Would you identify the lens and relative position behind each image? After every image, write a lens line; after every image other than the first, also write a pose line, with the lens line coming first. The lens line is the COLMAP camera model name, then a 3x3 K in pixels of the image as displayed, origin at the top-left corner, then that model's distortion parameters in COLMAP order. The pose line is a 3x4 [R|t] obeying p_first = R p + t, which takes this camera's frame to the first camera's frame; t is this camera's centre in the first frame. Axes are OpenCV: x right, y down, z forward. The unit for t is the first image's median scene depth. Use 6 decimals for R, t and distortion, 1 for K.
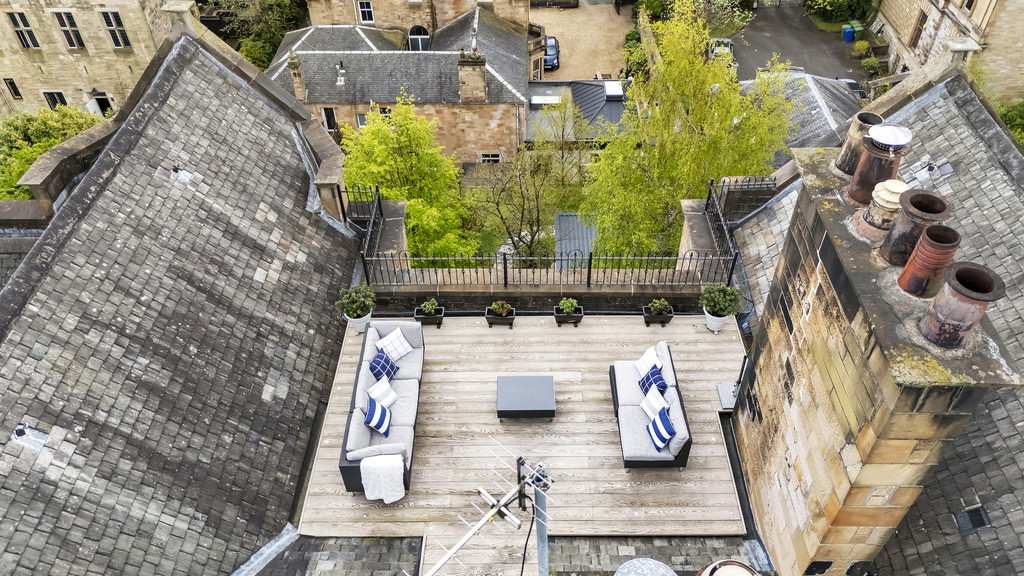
lens RADIAL K [[757.2, 0, 515.2], [0, 757.2, 287.1], [0, 0, 1]] dist [0.041160, -0.018155]
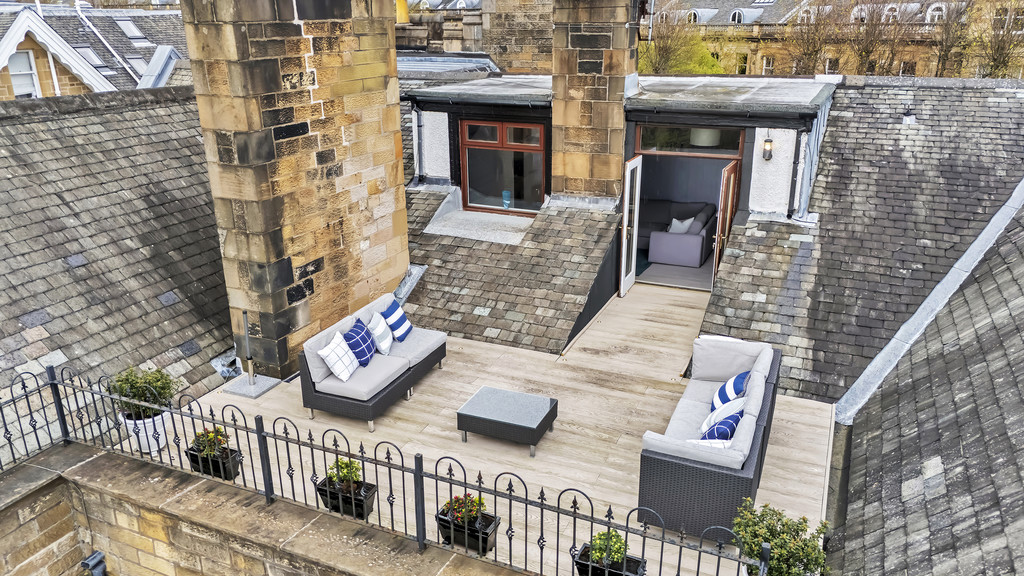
lens RADIAL K [[757.2, 0, 512.7], [0, 757.2, 294.0], [0, 0, 1]] dist [0.041160, -0.018155]
pose [[-0.918937, -0.116282, 0.376873, -0.208456], [0.285692, 0.462523, 0.839317, -0.425745], [-0.271910, 0.878949, -0.391809, 1.047451]]
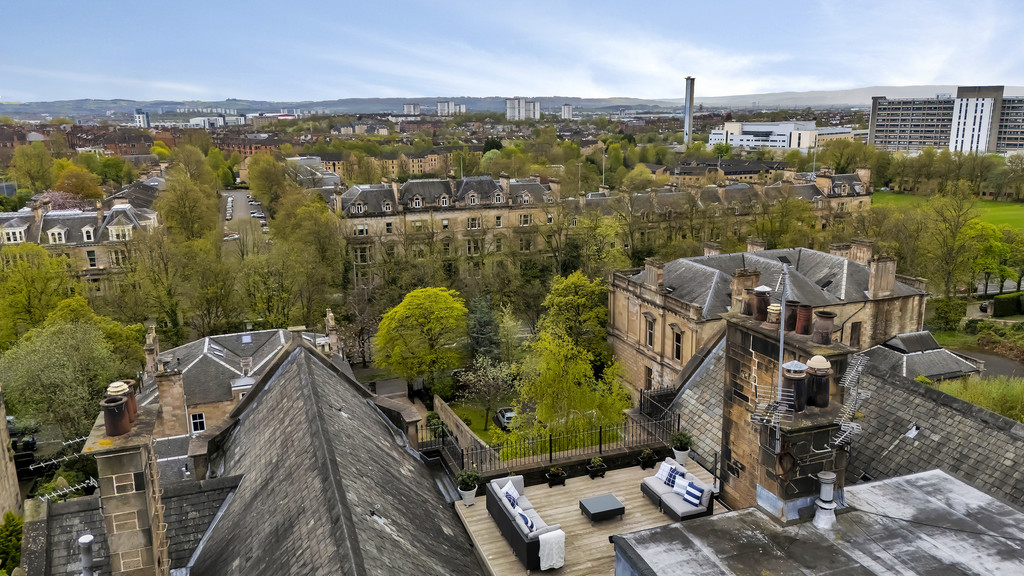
lens RADIAL K [[757.2, 0, 511.5], [0, 757.2, 287.3], [0, 0, 1]] dist [0.041160, -0.018155]
pose [[0.938146, -0.078539, 0.337214, -0.579822], [0.239918, 0.849673, -0.469569, 0.401010], [-0.249642, 0.521428, 0.815961, -0.406944]]
